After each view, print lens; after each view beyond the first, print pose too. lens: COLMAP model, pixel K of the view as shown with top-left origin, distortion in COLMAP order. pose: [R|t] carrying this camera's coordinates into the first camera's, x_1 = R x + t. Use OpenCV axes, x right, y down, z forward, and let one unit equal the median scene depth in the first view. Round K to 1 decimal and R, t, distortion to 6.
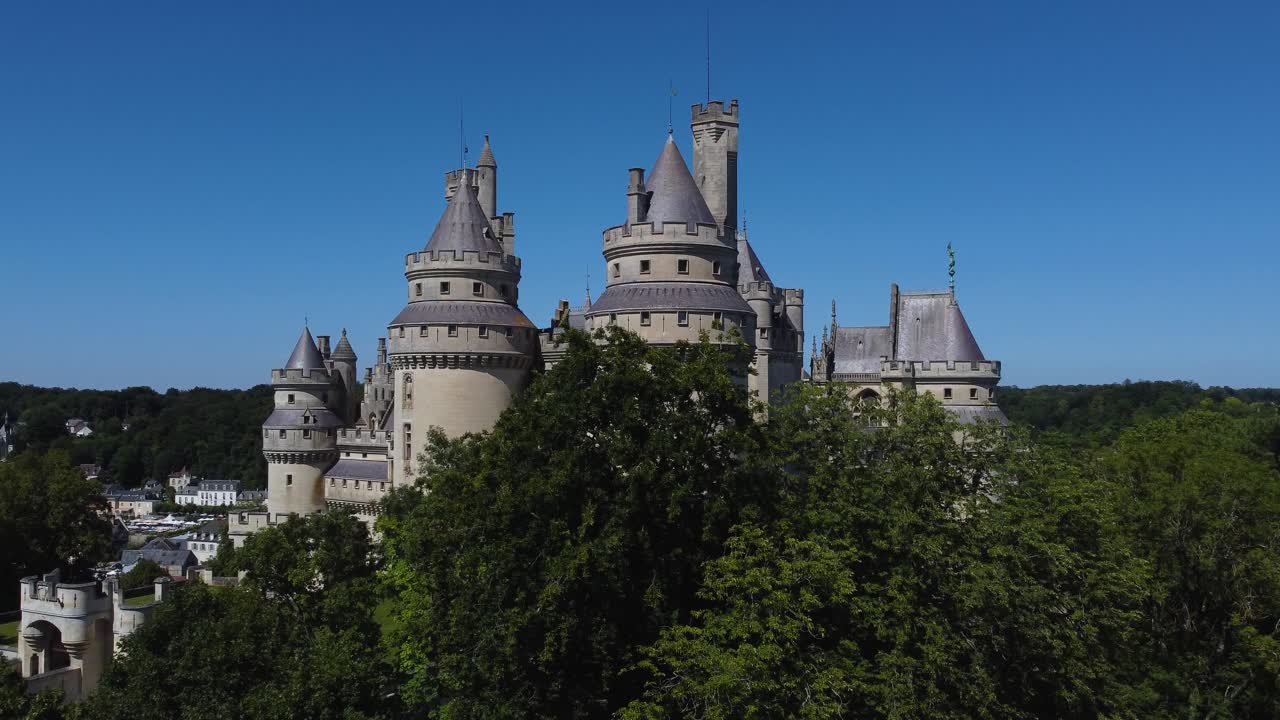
lens RADIAL K [[1018.6, 0, 638.6], [0, 1018.6, 359.0], [0, 0, 1]] dist [0.008134, -0.002784]
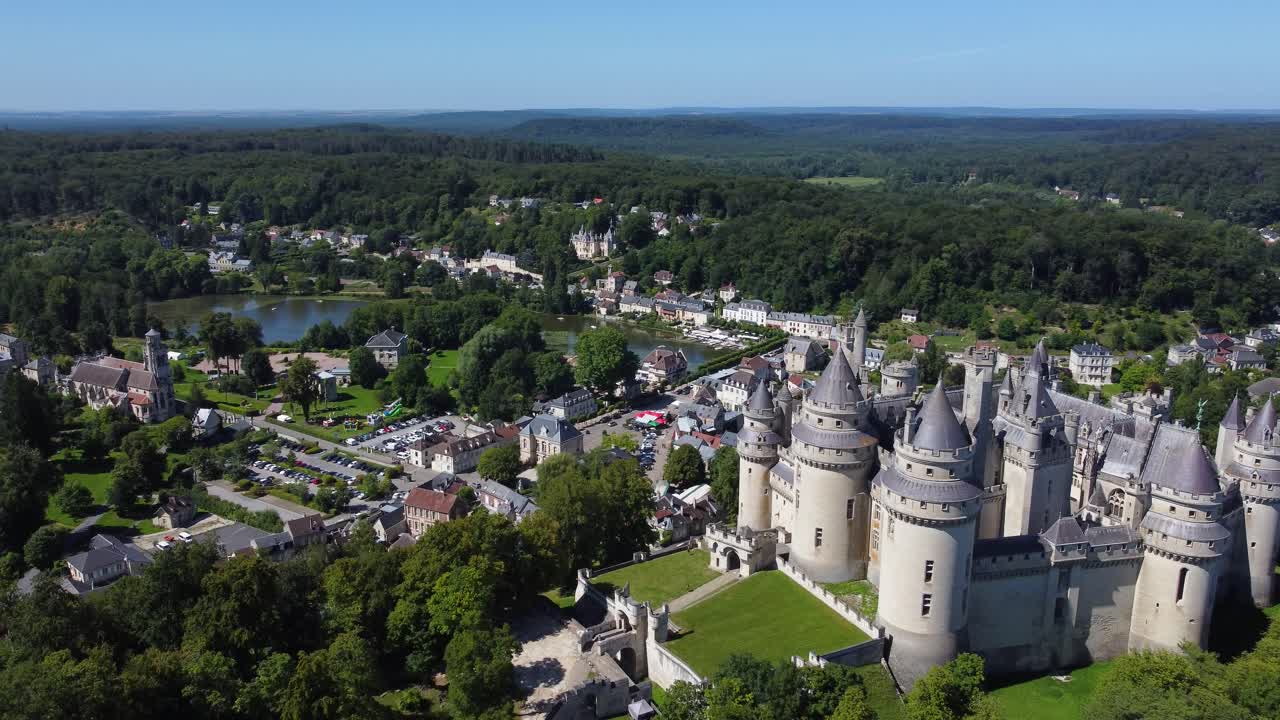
lens RADIAL K [[1018.6, 0, 640.6], [0, 1018.6, 360.9], [0, 0, 1]] dist [0.008134, -0.002784]
pose [[0.864420, 0.124058, -0.487224, 0.304508], [0.017387, 0.961124, 0.275571, -0.525022], [0.502469, -0.246680, 0.828658, -0.457593]]
